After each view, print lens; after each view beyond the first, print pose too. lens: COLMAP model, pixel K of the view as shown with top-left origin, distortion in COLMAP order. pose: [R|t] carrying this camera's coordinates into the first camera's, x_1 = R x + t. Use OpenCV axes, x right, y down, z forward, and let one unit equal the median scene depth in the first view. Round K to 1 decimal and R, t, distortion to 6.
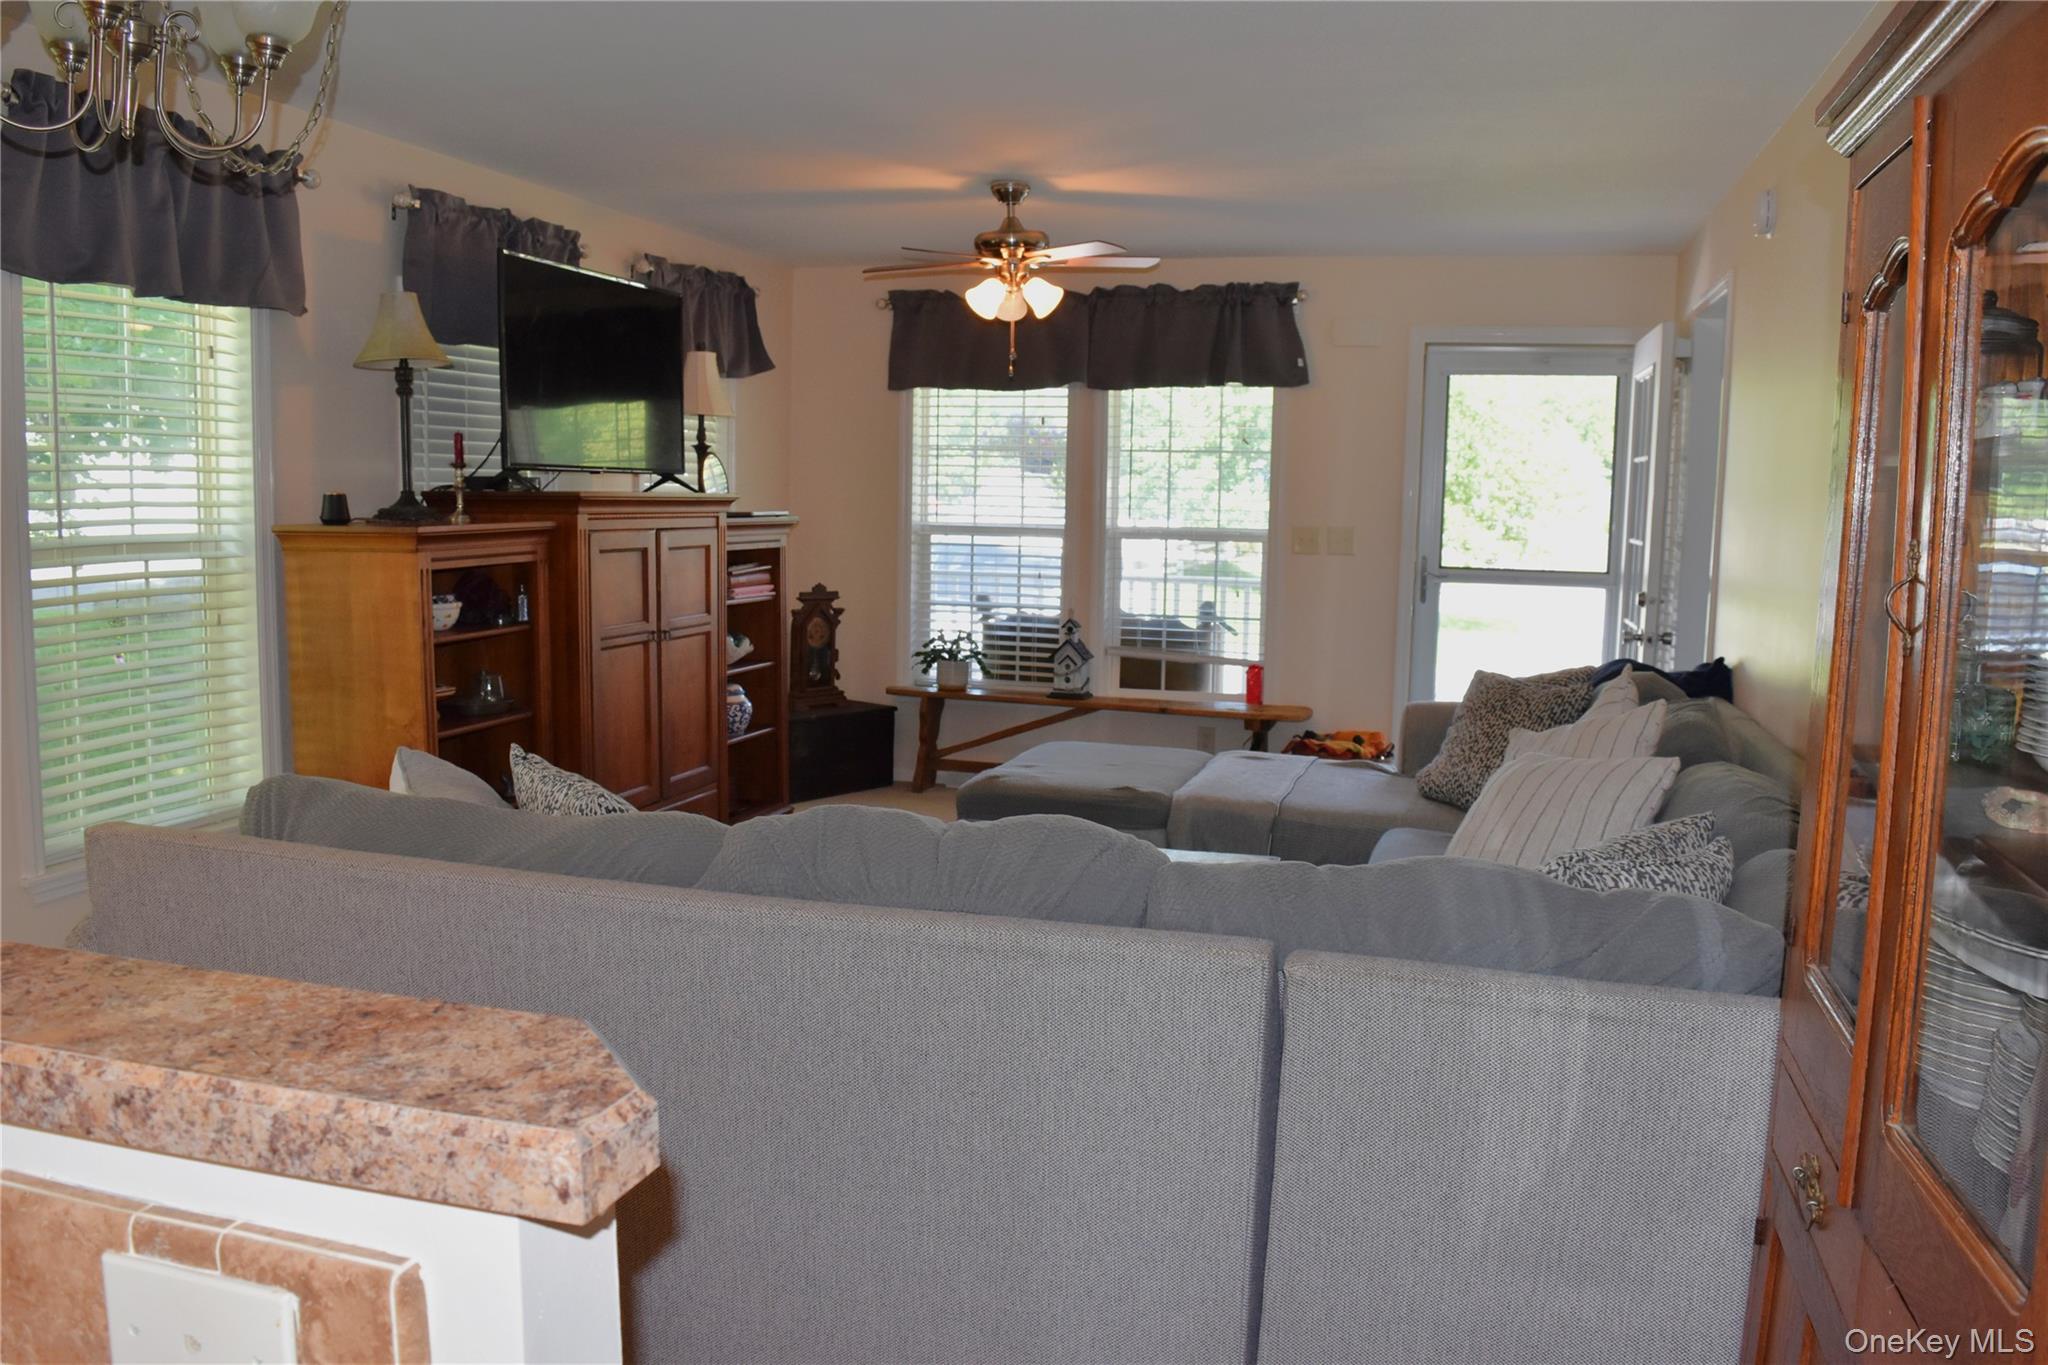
lens RADIAL K [[1603.9, 0, 1024.0], [0, 1603.9, 682.5], [0, 0, 1]] dist [-0.092919, 0.021503]
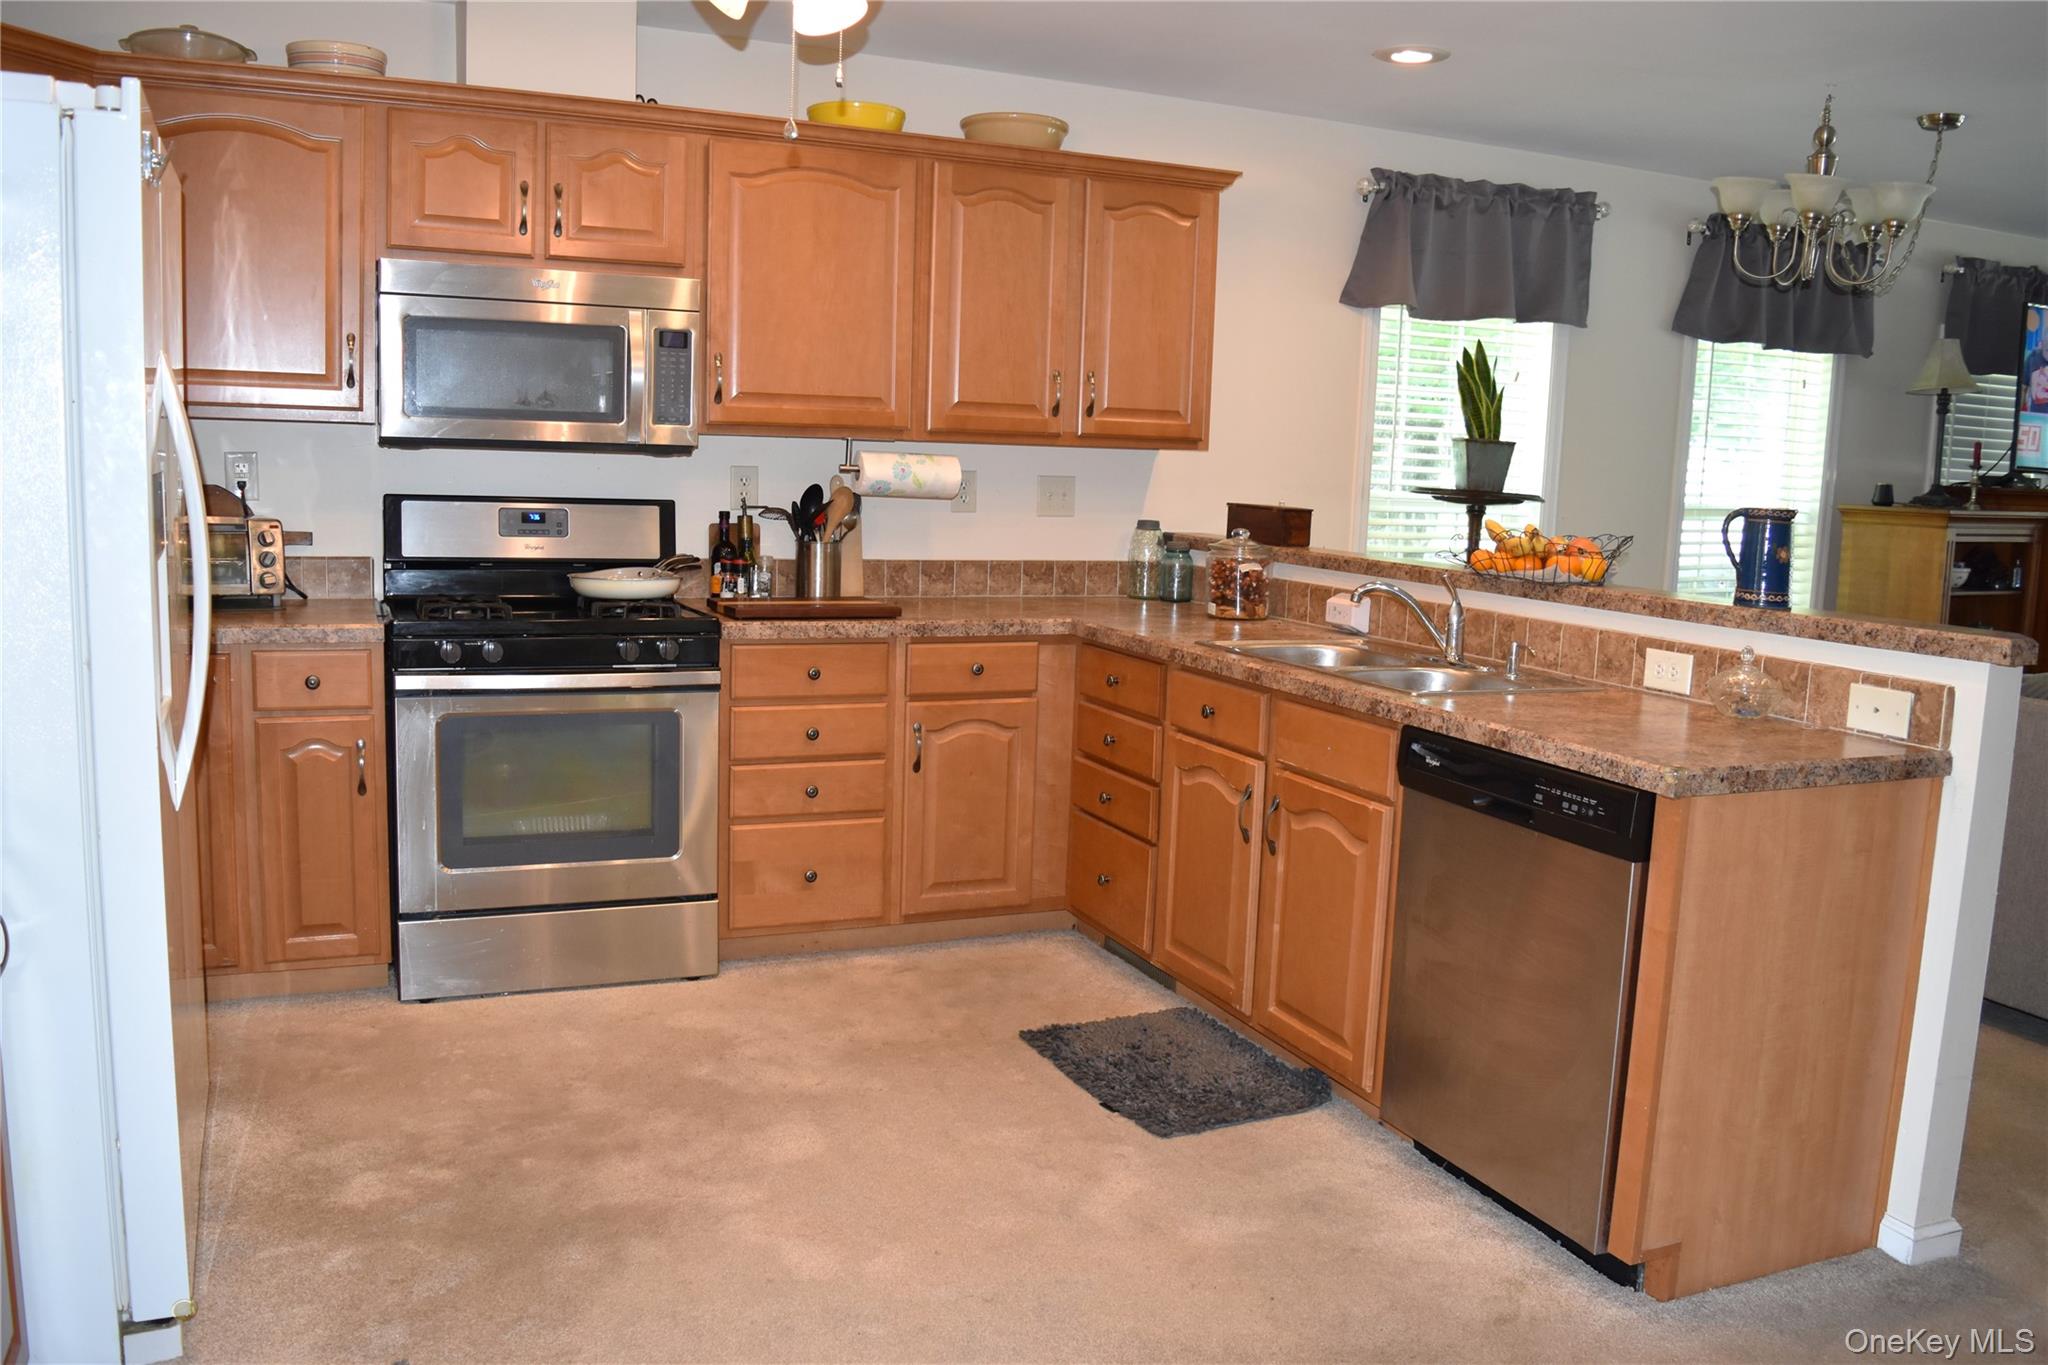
lens RADIAL K [[1603.9, 0, 1024.0], [0, 1603.9, 682.5], [0, 0, 1]] dist [-0.092919, 0.021503]
pose [[0.639033, 0.111200, -0.761099, 0.102682], [-0.114426, 0.992228, 0.048894, 0.050303], [0.760621, 0.055845, 0.646790, -0.313888]]
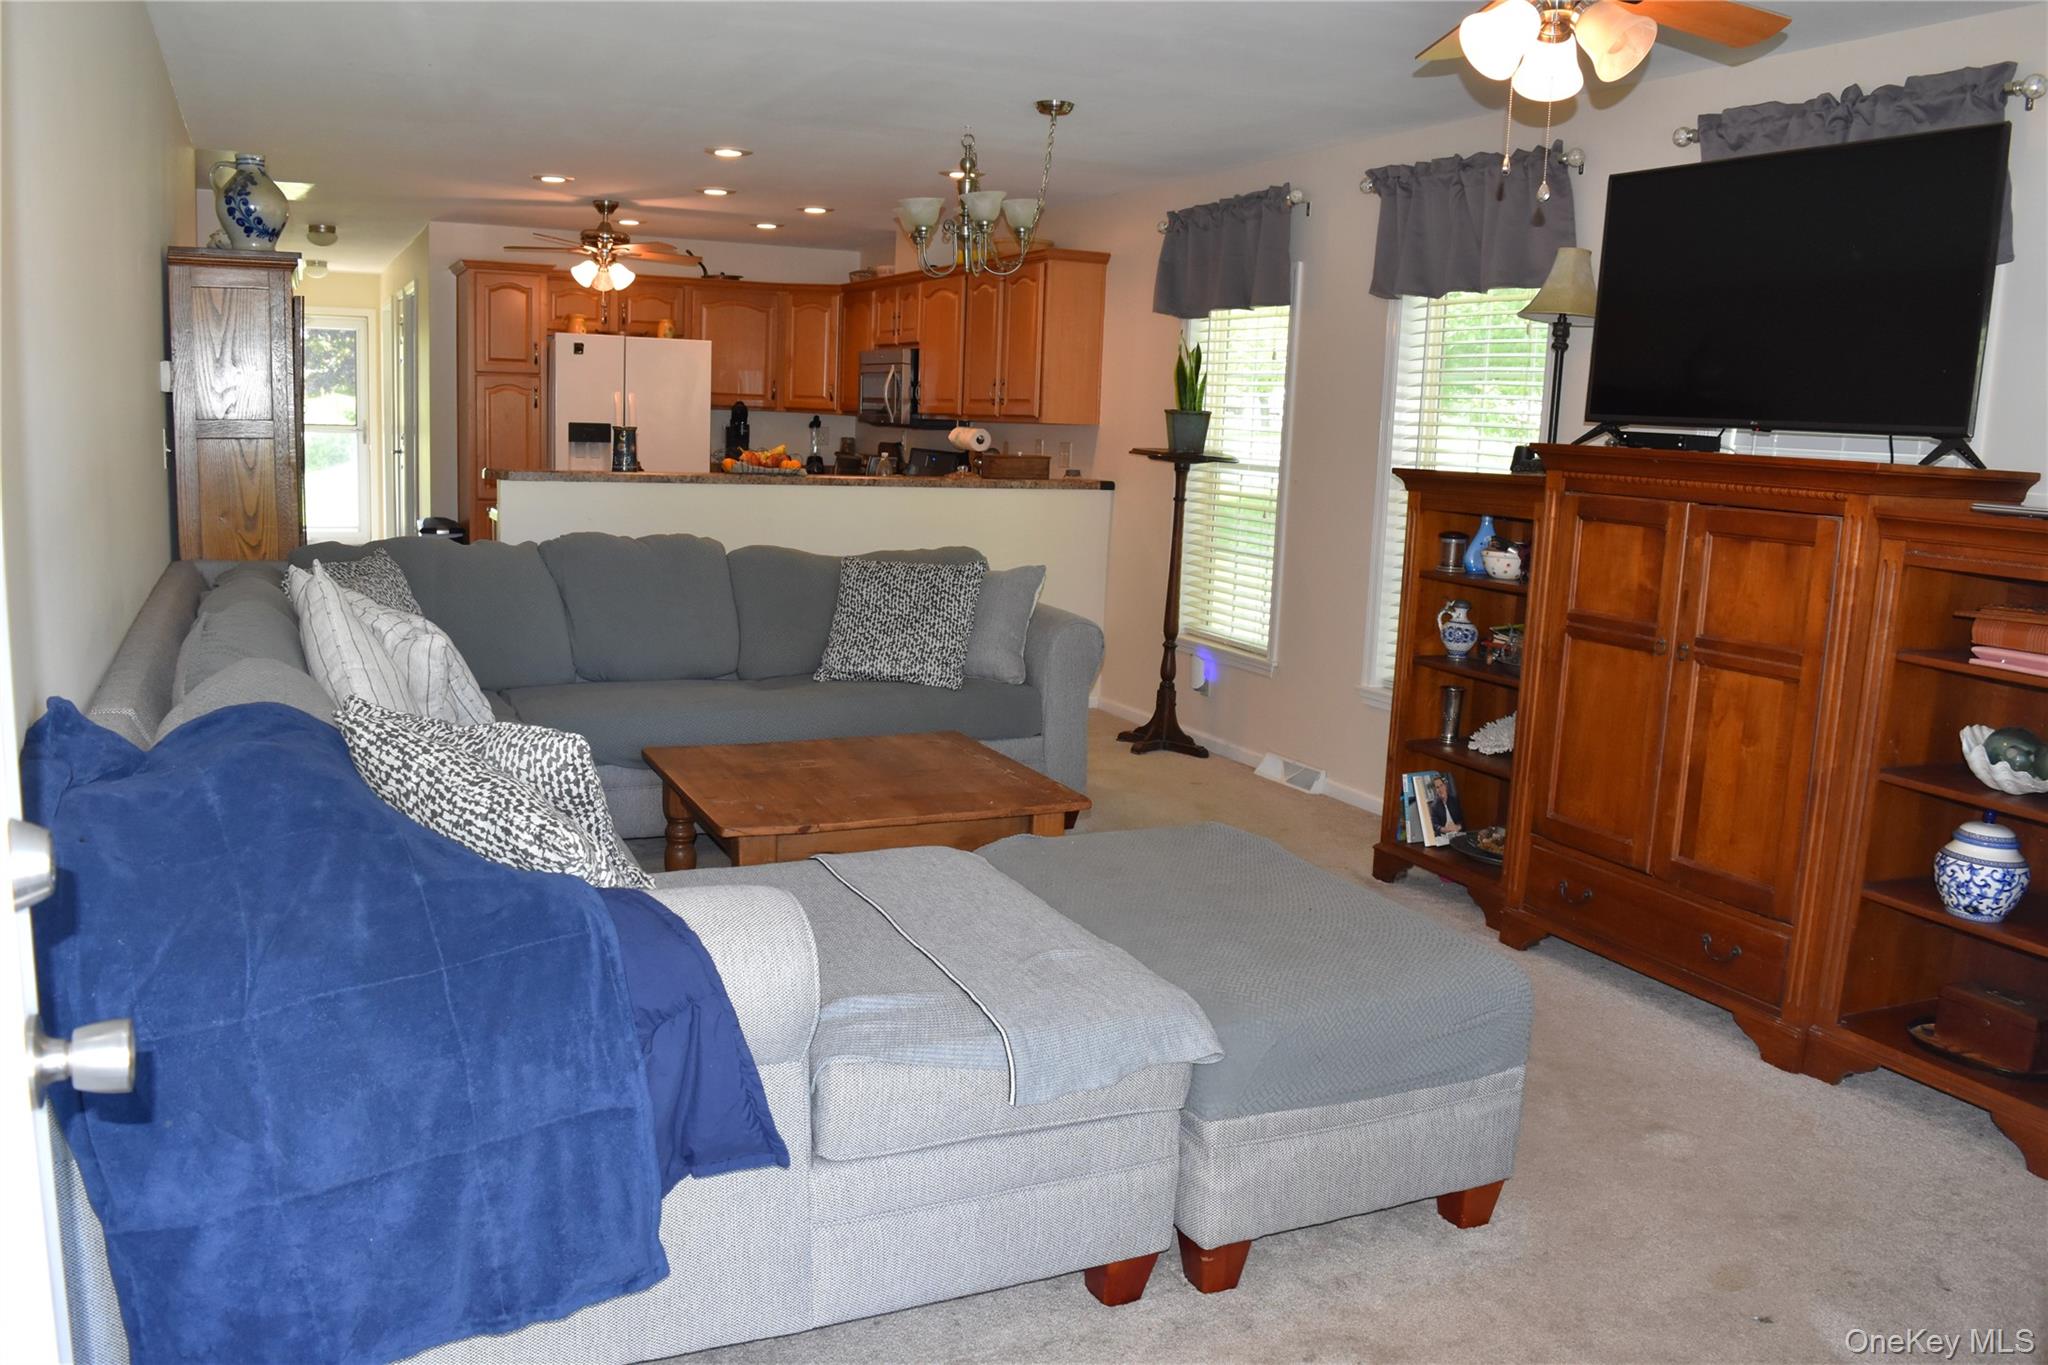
lens RADIAL K [[1603.9, 0, 1024.0], [0, 1603.9, 682.5], [0, 0, 1]] dist [-0.092919, 0.021503]
pose [[-0.751284, 0.061363, -0.657120, 0.367600], [-0.129005, 0.962808, 0.237401, -0.117903], [0.647248, 0.263127, -0.715425, 1.059195]]
